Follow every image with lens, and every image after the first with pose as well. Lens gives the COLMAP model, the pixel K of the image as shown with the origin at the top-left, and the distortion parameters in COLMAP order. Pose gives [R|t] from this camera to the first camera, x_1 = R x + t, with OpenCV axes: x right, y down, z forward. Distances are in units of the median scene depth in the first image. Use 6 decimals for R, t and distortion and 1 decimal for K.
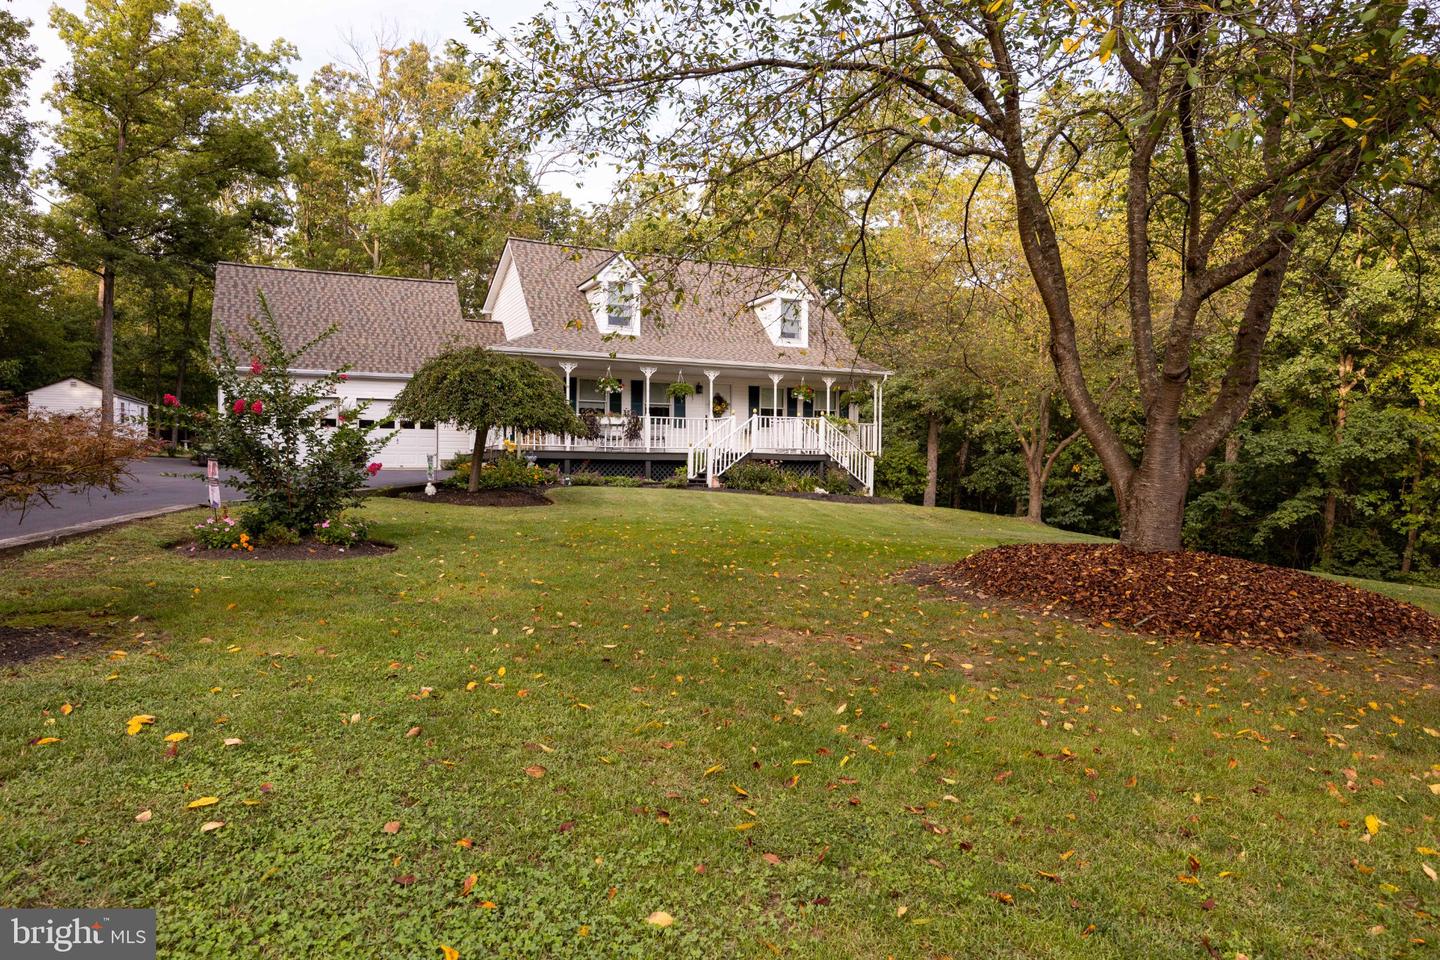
lens RADIAL K [[946.1, 0, 720.3], [0, 946.1, 477.8], [0, 0, 1]] dist [-0.000588, 0.000407]
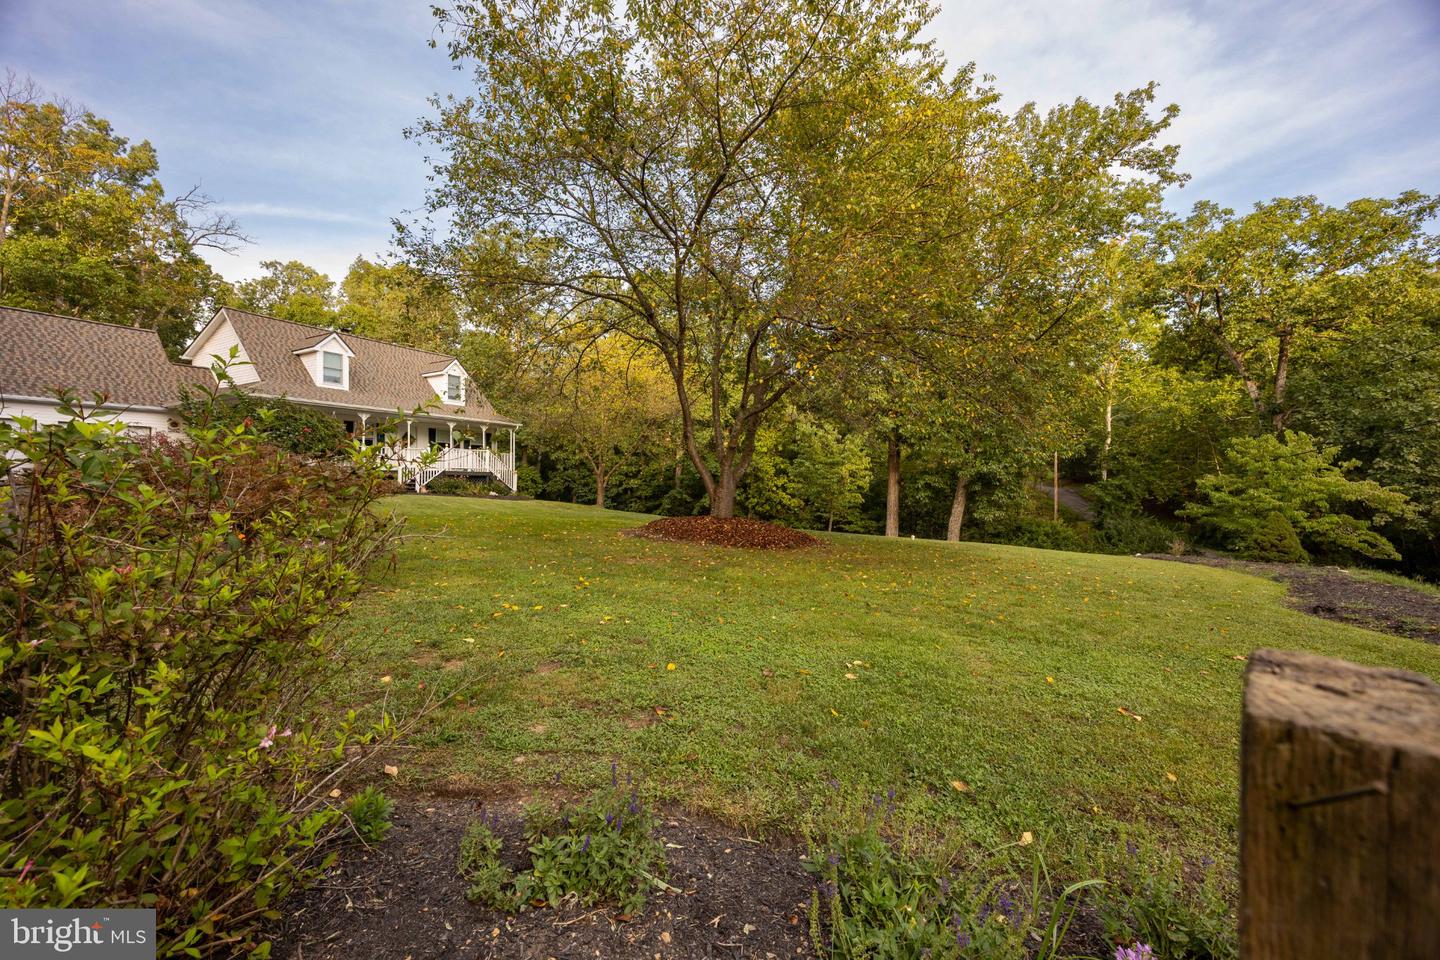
lens RADIAL K [[581.1, 0, 719.9], [0, 581.1, 480.4], [0, 0, 1]] dist [-0.000082, -0.000081]
pose [[0.798685, -0.005148, 0.601728, -0.164476], [0.005025, 0.999986, 0.001886, -0.008039], [-0.601729, 0.001517, 0.798699, -0.072684]]
